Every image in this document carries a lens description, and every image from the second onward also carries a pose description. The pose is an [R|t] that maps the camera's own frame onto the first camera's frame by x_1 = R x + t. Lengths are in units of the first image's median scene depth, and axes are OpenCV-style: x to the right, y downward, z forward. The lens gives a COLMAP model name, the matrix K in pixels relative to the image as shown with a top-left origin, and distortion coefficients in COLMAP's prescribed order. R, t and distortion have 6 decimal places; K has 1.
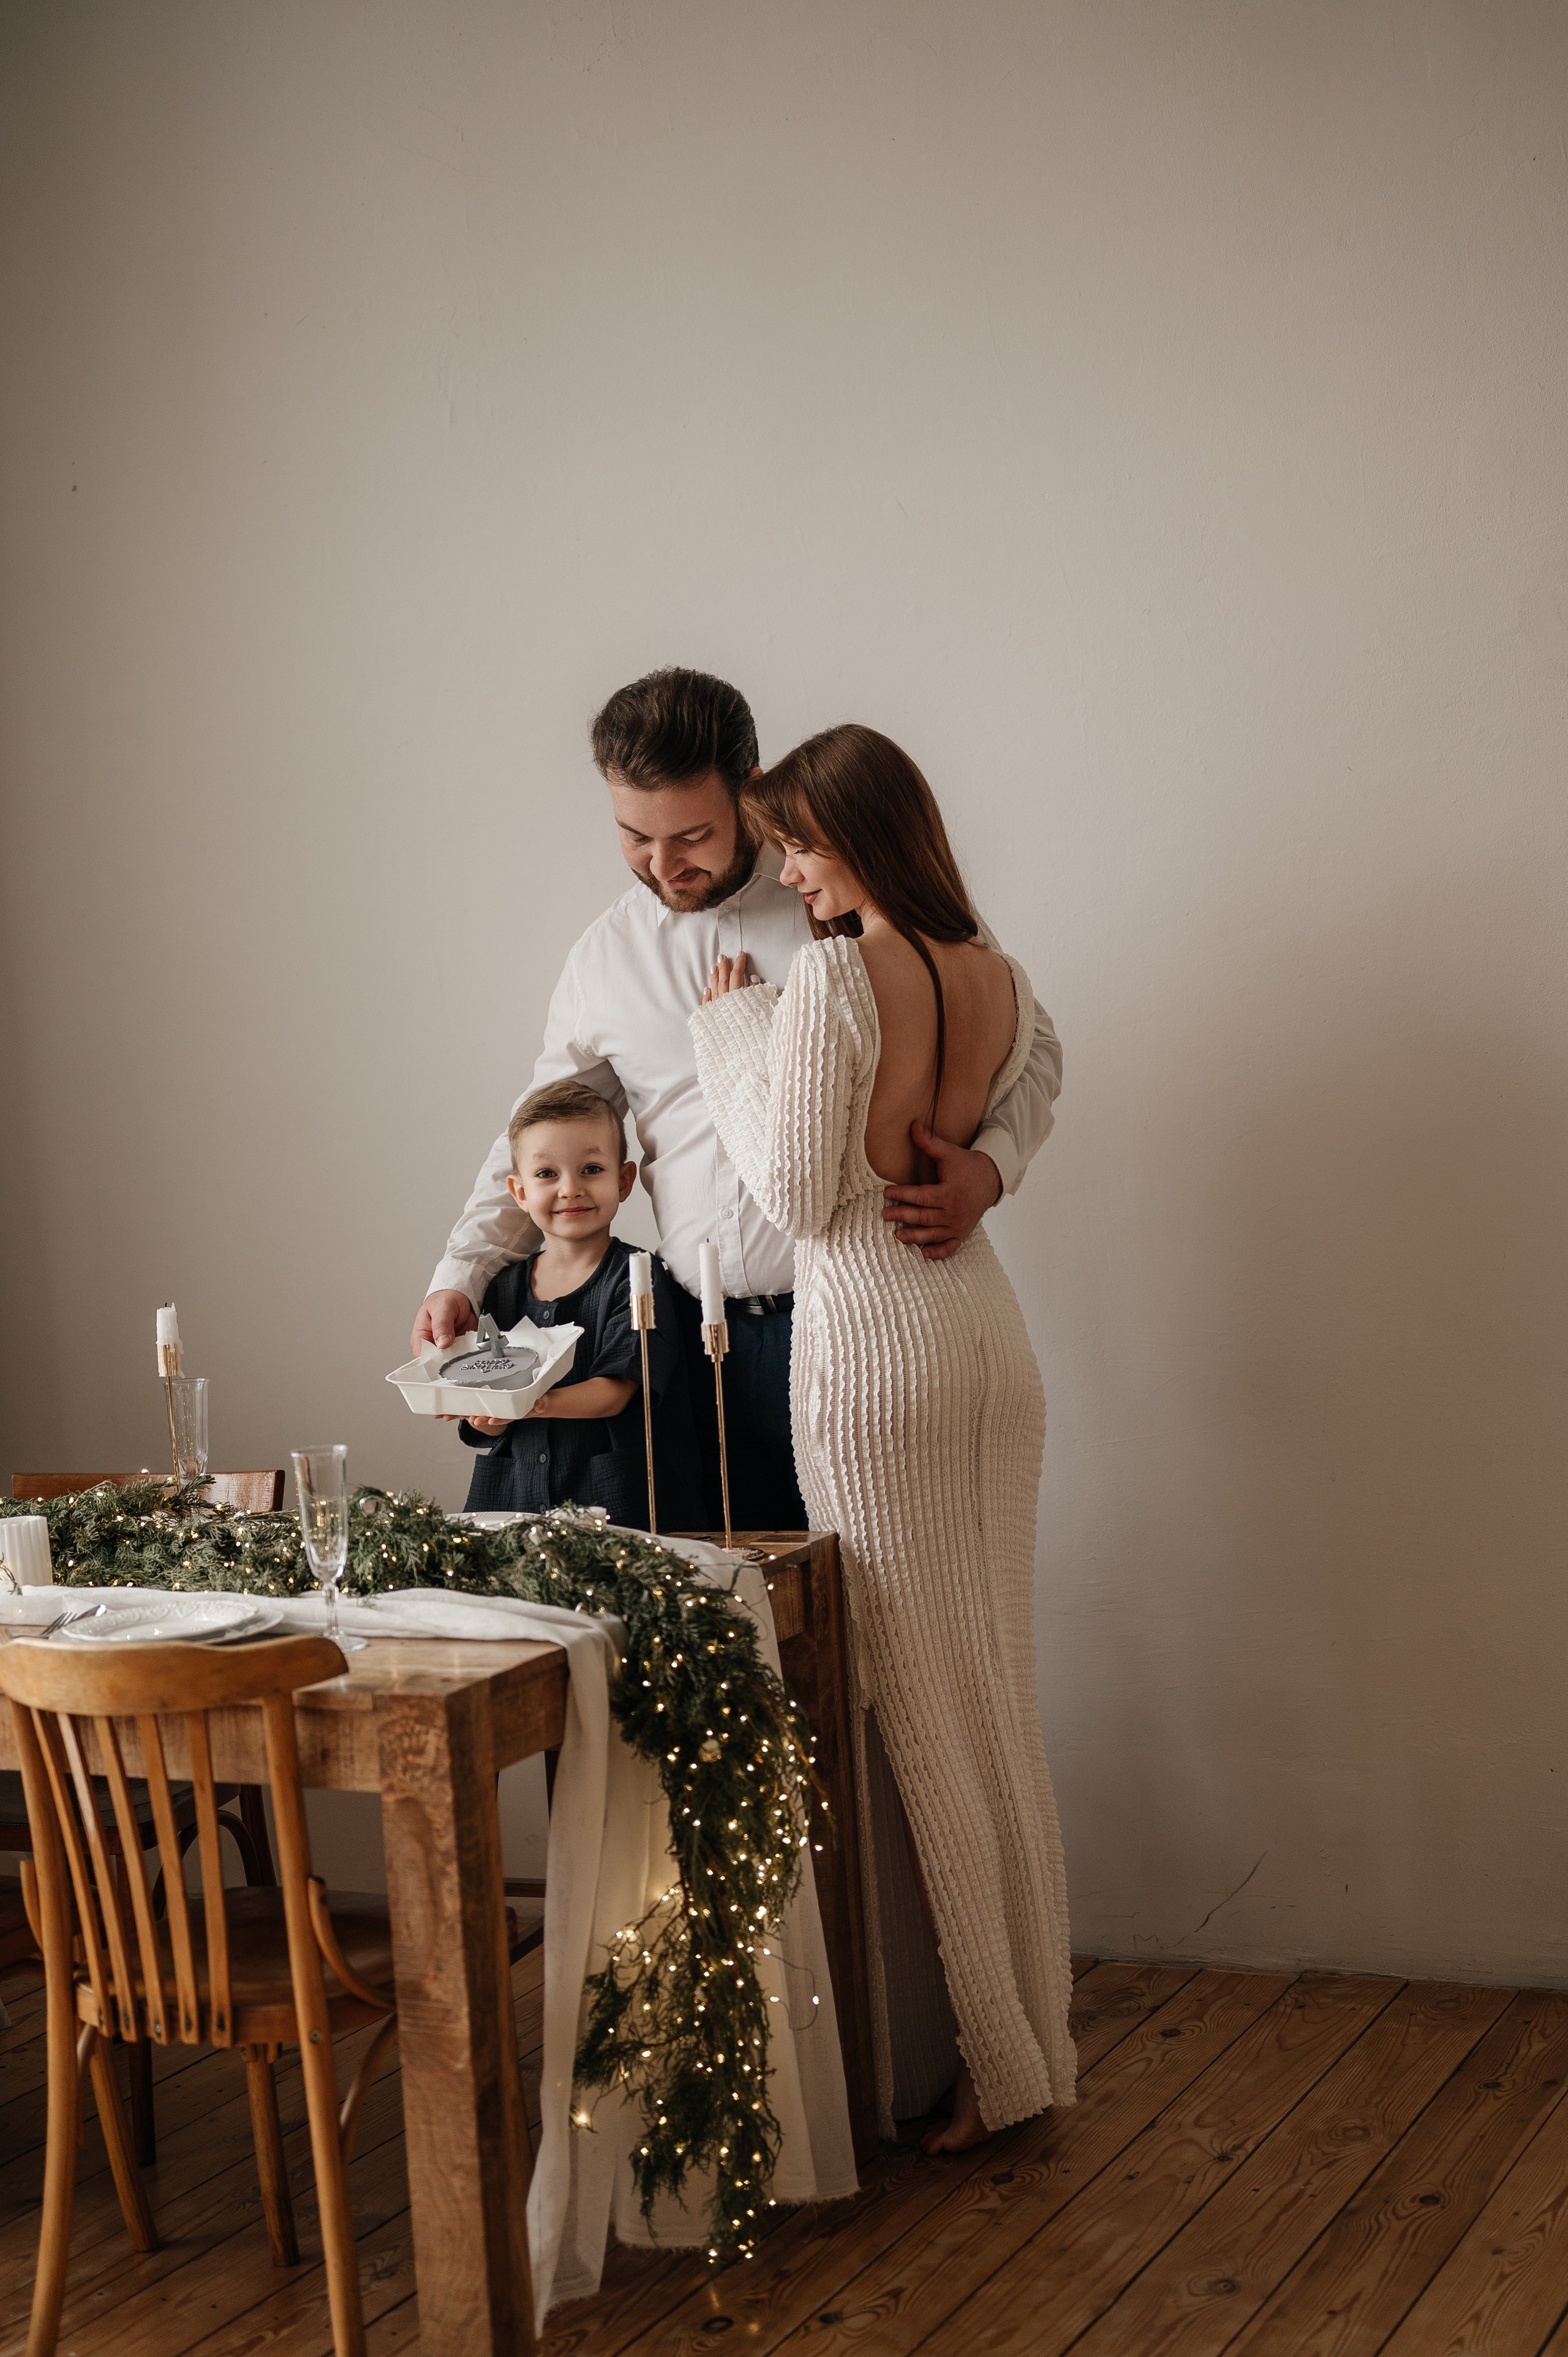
lens RADIAL K [[3422.0, 0, 784.0], [0, 3422.0, 1178.5], [0, 0, 1]] dist [0.005039, -0.007606]
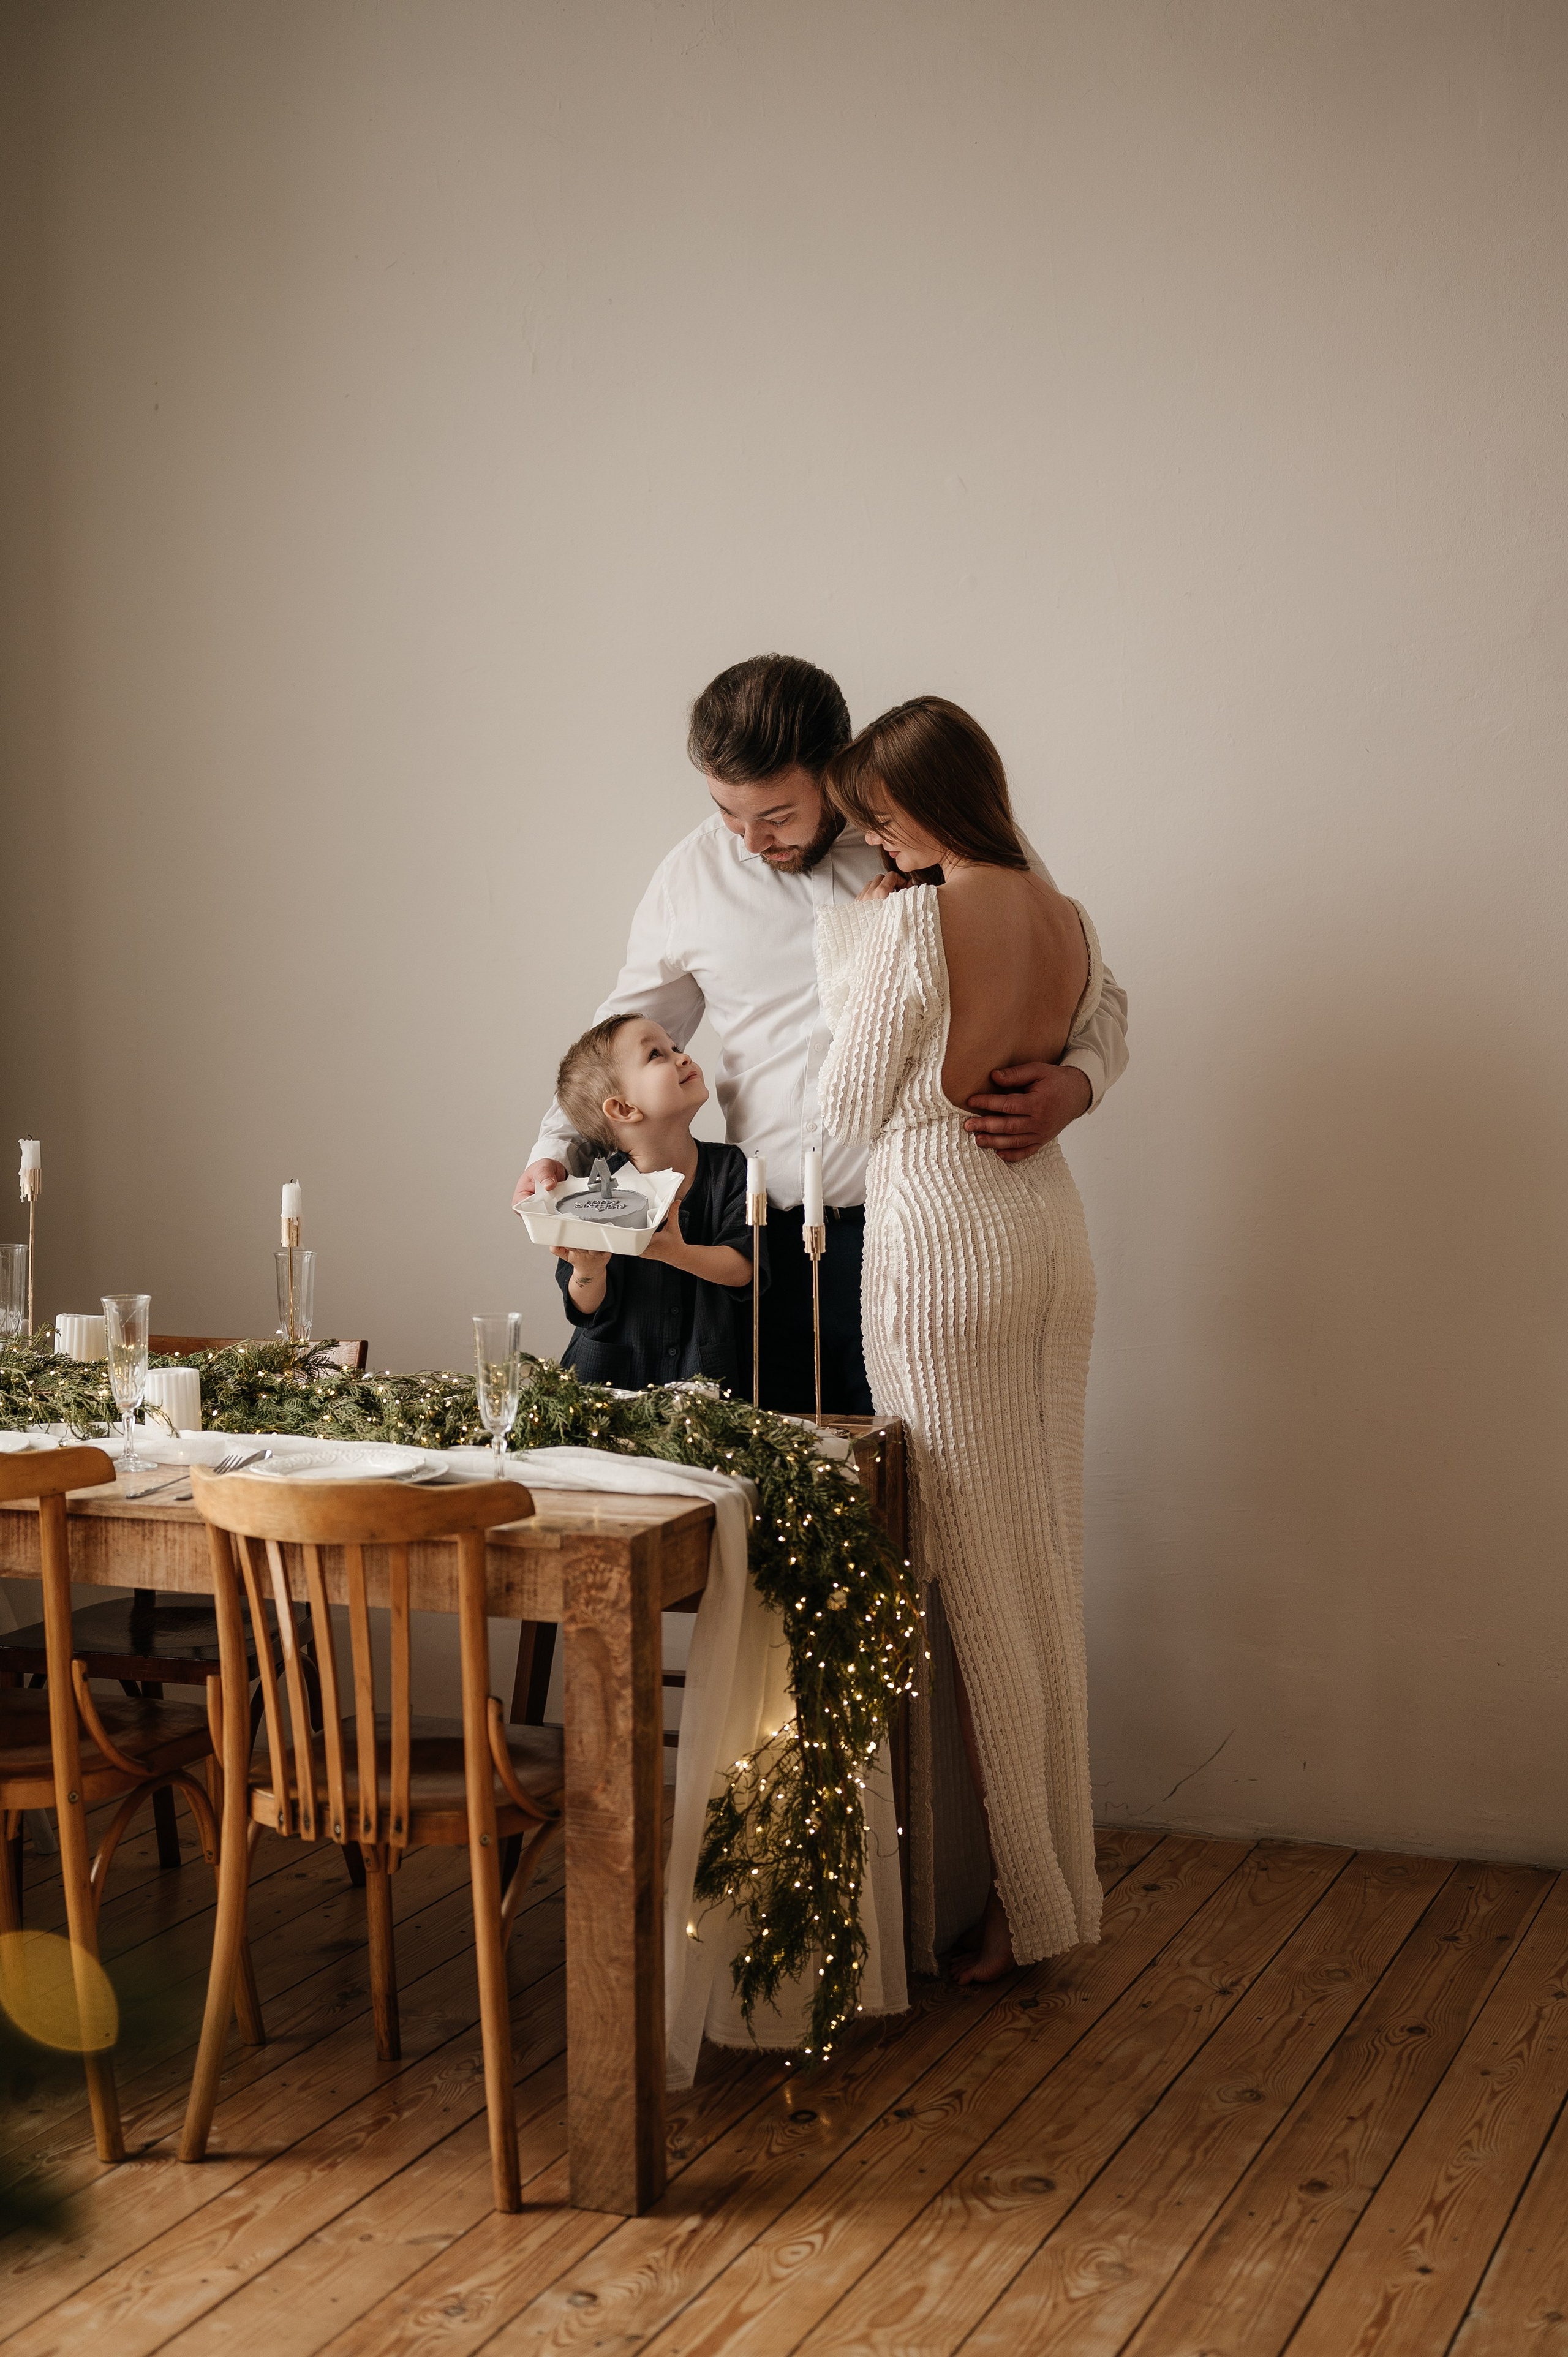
lens RADIAL K [[3422.0, 0, 784.0], [0, 3422.0, 1178.5], [0, 0, 1]] dist [0.005039, -0.007606]
pose [[0.995124, 0.050750, 0.084573, -0.135606], [-0.052307, 0.998498, 0.016301, 0.011952], [-0.083619, -0.020646, 0.996284, -0.104155]]
